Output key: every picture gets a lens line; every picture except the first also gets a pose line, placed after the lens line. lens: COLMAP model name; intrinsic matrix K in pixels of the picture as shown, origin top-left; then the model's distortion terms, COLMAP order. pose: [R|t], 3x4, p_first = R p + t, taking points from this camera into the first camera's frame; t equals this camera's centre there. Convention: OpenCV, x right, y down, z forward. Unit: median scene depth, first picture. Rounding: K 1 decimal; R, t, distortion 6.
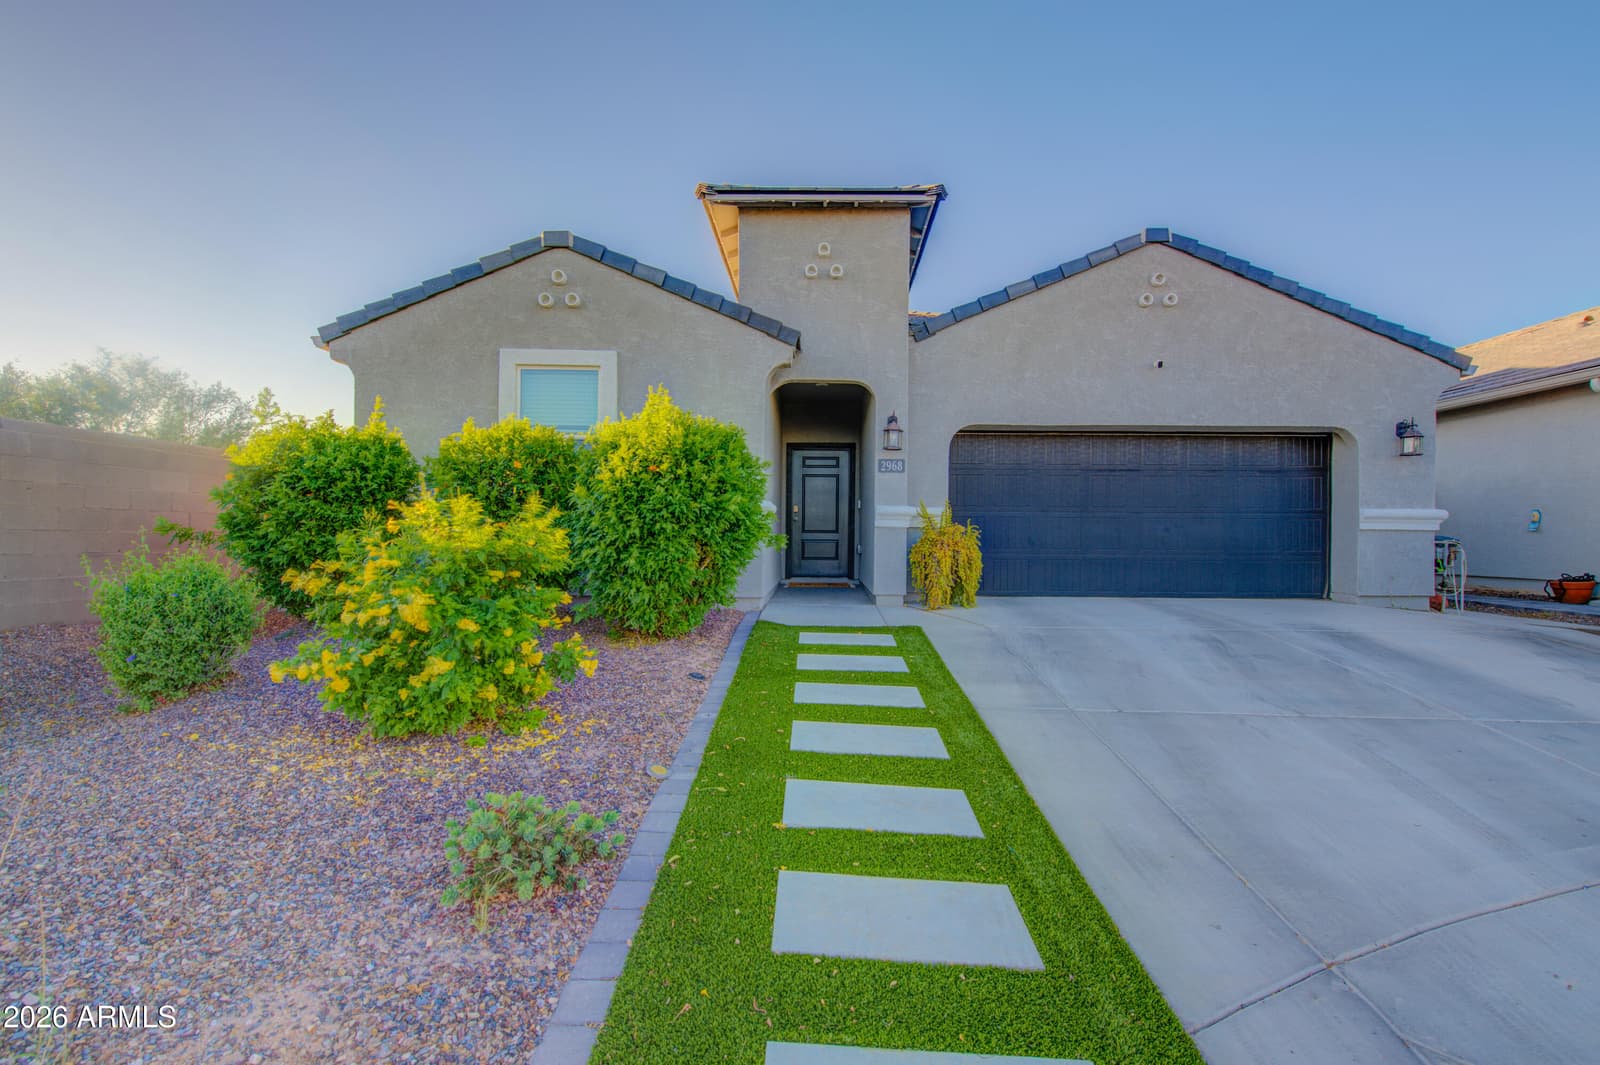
lens RADIAL K [[662.5, 0, 805.3], [0, 662.5, 545.1], [0, 0, 1]] dist [0.000493, -0.000191]
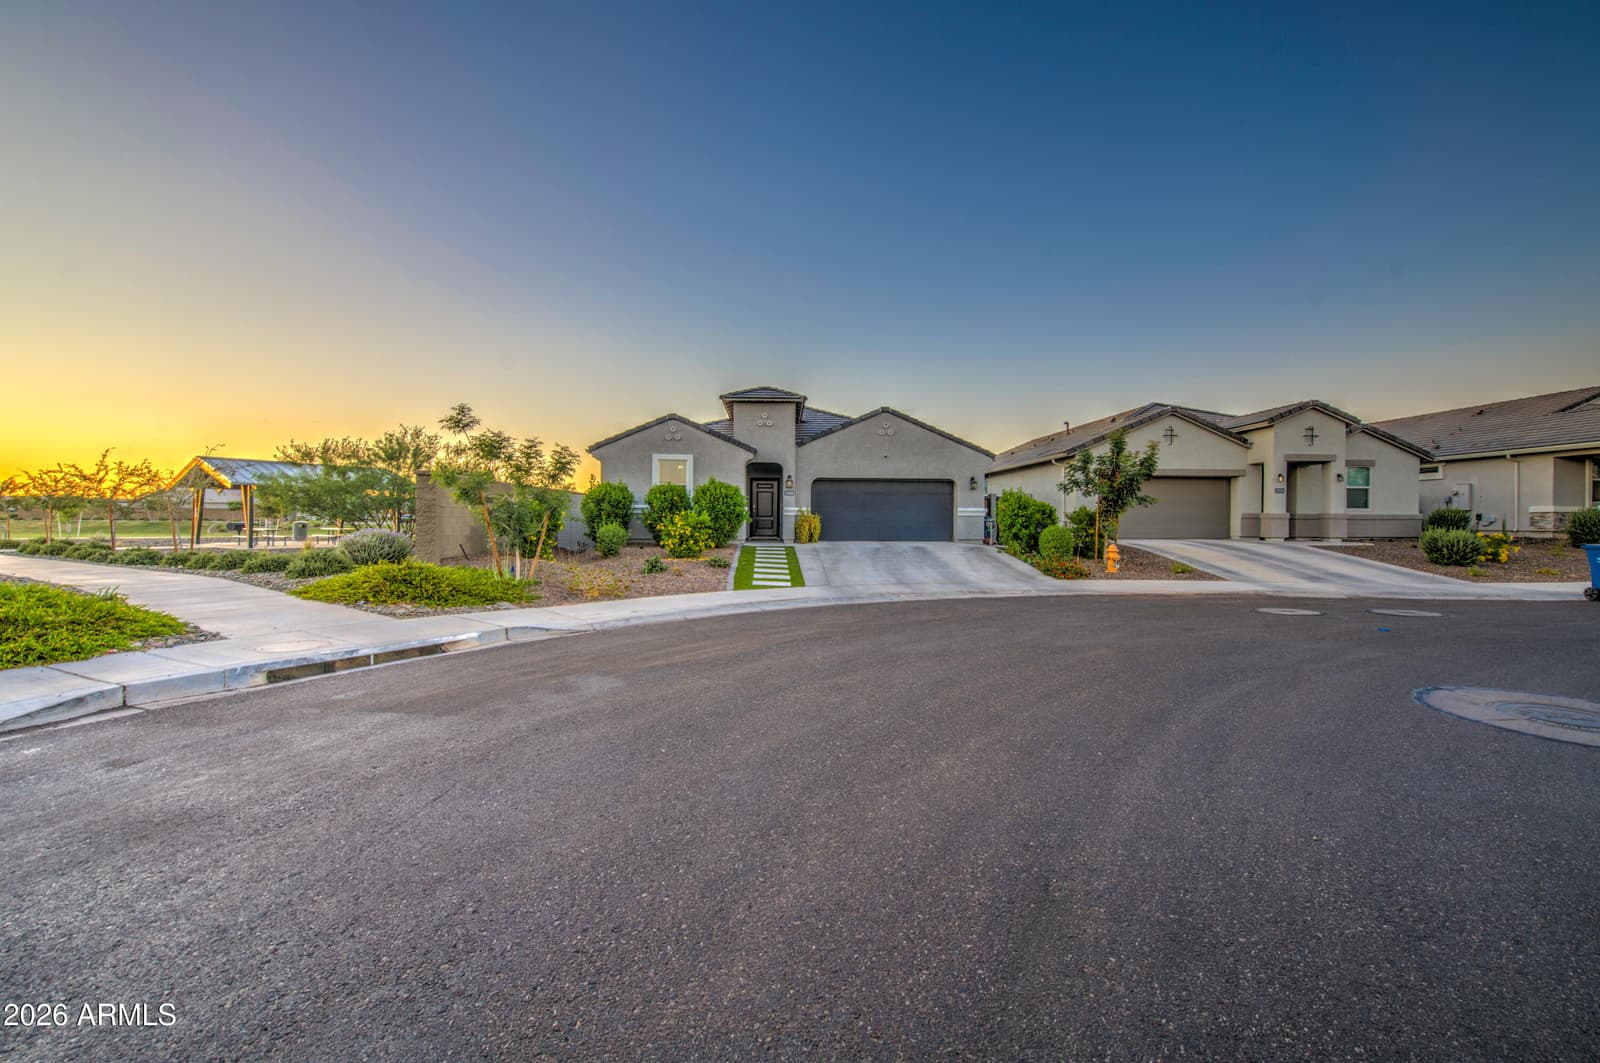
lens RADIAL K [[649.7, 0, 793.8], [0, 649.7, 532.0], [0, 0, 1]] dist [-0.000706, -0.000172]
pose [[0.998591, -0.003528, 0.052957, 0.004662], [0.003215, 0.999977, 0.005996, 0.027778], [-0.052977, -0.005817, 0.998579, -1.768696]]
